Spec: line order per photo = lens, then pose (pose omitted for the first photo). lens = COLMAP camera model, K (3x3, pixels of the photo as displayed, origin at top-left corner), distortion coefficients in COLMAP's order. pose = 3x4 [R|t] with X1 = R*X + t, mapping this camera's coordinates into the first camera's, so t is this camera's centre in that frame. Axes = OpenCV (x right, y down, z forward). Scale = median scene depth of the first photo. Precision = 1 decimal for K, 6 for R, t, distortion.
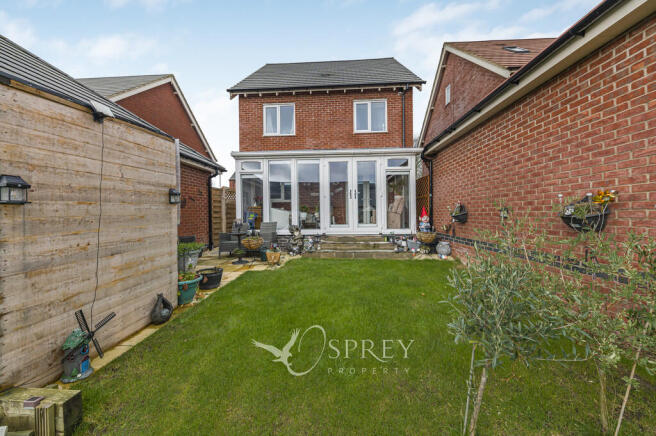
lens RADIAL K [[233.5, 0, 328.0], [0, 233.5, 216.5], [0, 0, 1]] dist [0.001266, -0.001247]
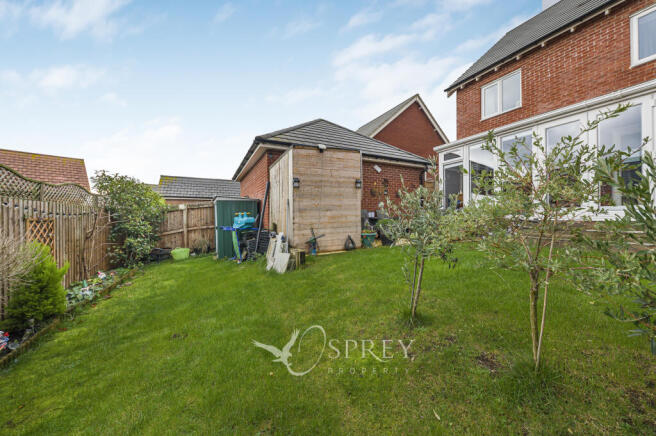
lens RADIAL K [[233.5, 0, 327.6], [0, 233.5, 217.5], [0, 0, 1]] dist [0.001266, -0.001247]
pose [[0.516128, -0.000832, -0.856511, 0.225677], [0.001313, 0.999999, -0.000180, 0.052536], [0.856510, -0.001032, 0.516129, -0.033432]]
